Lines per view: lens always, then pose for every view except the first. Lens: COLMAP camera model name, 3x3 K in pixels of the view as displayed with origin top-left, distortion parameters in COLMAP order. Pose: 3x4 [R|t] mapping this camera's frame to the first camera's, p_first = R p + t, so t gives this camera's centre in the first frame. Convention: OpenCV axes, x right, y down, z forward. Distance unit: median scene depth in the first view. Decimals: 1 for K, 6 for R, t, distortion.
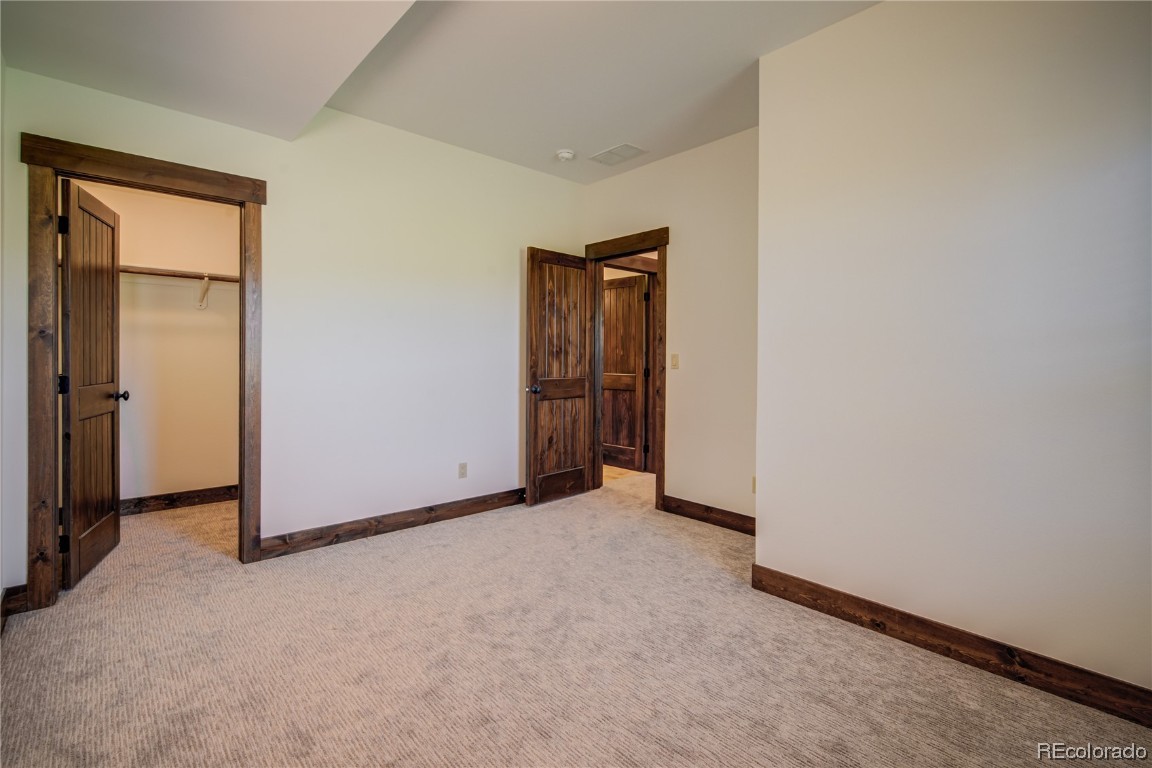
lens RADIAL K [[529.0, 0, 579.5], [0, 529.0, 365.1], [0, 0, 1]] dist [0.001703, 0.001494]
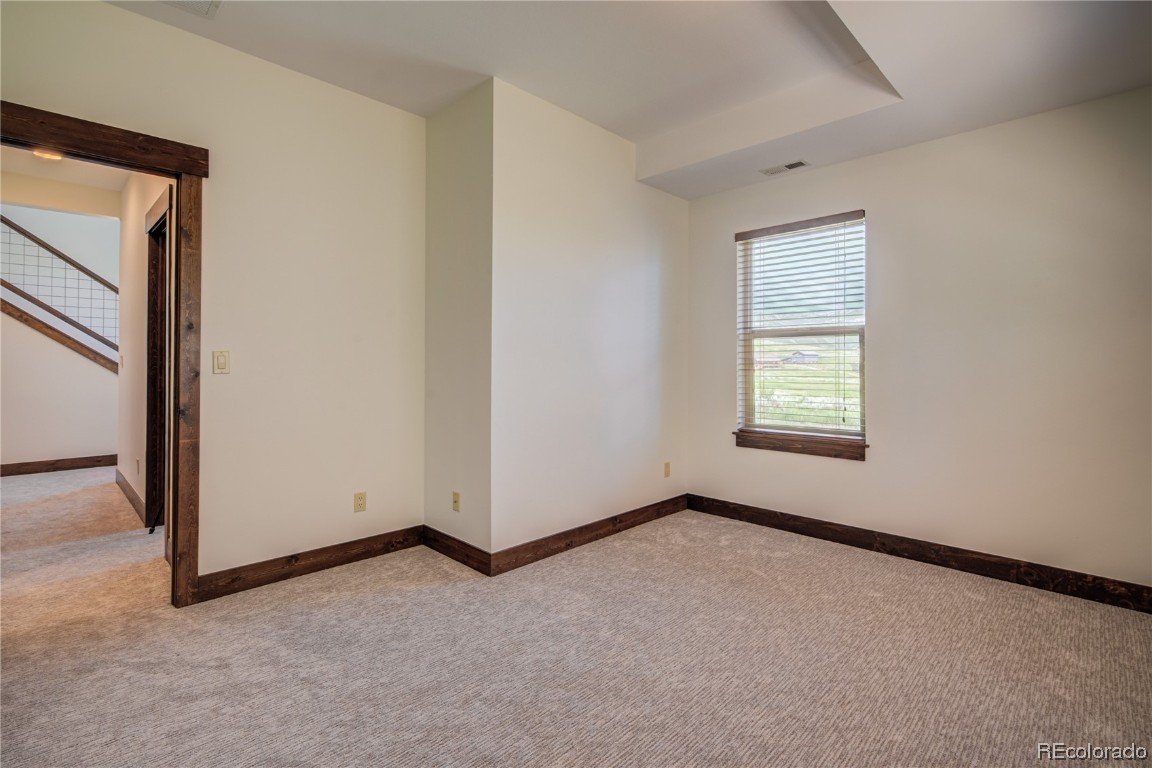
lens RADIAL K [[529.0, 0, 590.7], [0, 529.0, 355.1], [0, 0, 1]] dist [0.001703, 0.001494]
pose [[-0.057334, 0.001689, 0.998354, -0.558796], [0.004847, 0.999987, -0.001414, -0.014012], [-0.998343, 0.004758, -0.057341, 0.653979]]
